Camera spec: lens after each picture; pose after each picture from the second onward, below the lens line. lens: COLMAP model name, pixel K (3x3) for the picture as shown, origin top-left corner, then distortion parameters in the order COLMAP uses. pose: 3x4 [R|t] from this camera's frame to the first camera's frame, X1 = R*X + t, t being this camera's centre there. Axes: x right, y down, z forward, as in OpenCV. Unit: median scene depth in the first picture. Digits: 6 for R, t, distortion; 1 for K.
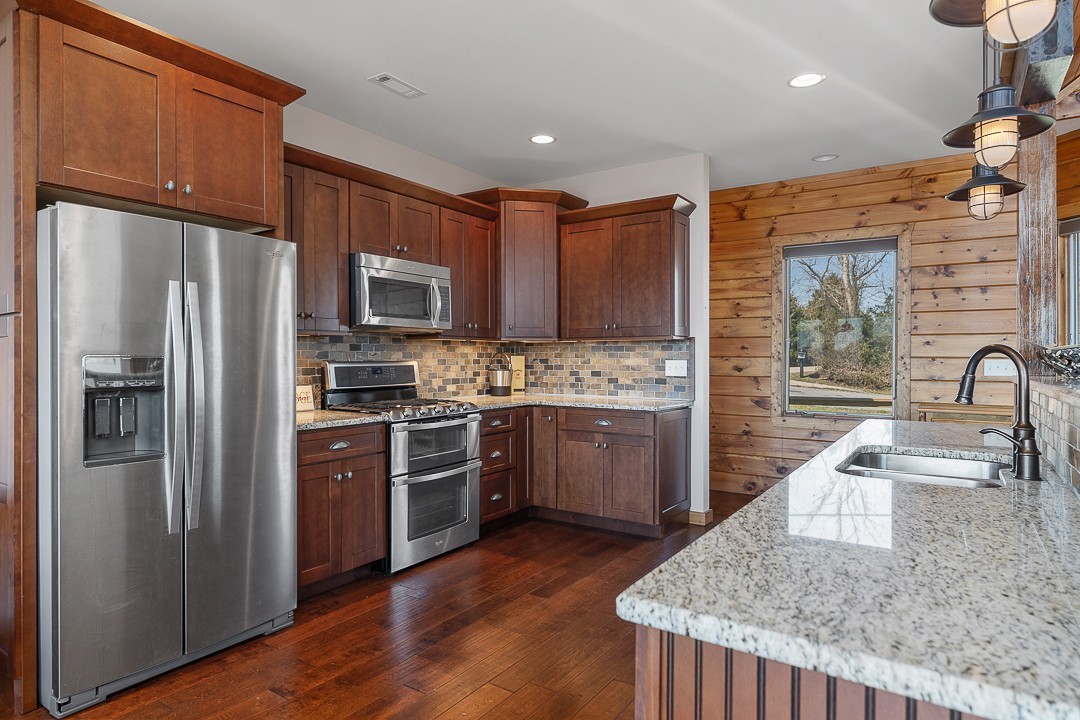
lens RADIAL K [[628.2, 0, 558.8], [0, 628.2, 364.3], [0, 0, 1]] dist [-0.003214, 0.000201]
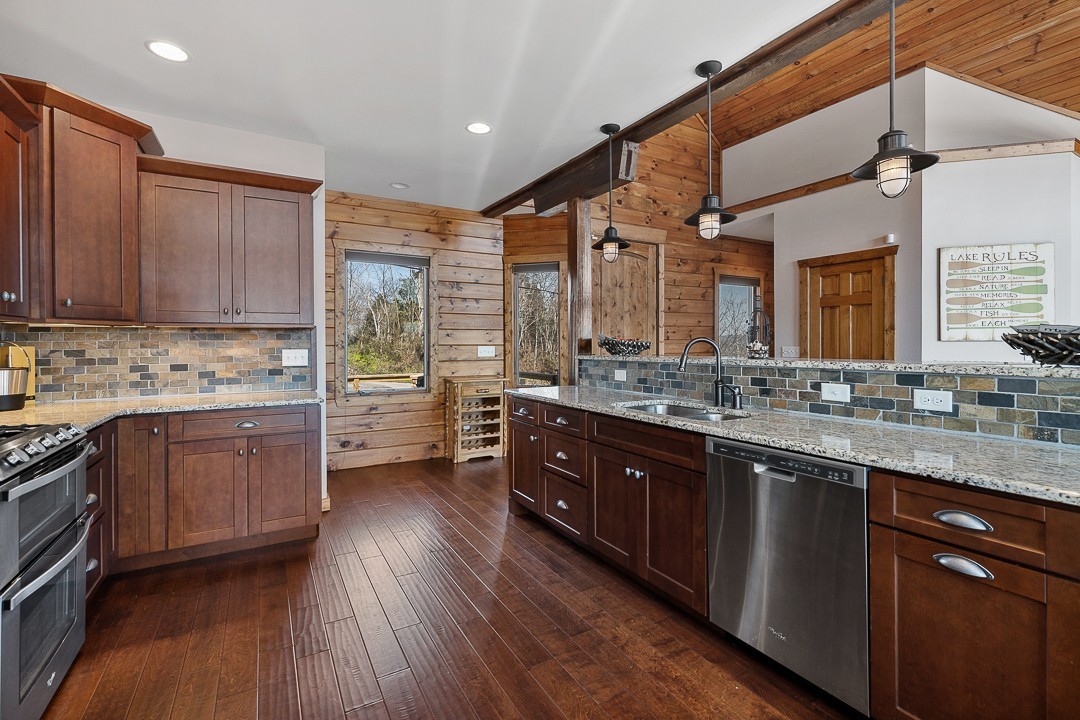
lens RADIAL K [[472.2, 0, 552.1], [0, 472.2, 347.6], [0, 0, 1]] dist [-0.007019, 0.000423]
pose [[0.436651, -0.010354, 0.899571, -0.281192], [0.014874, 0.999880, 0.004288, -0.006416], [-0.899508, 0.011508, 0.436753, 0.312232]]
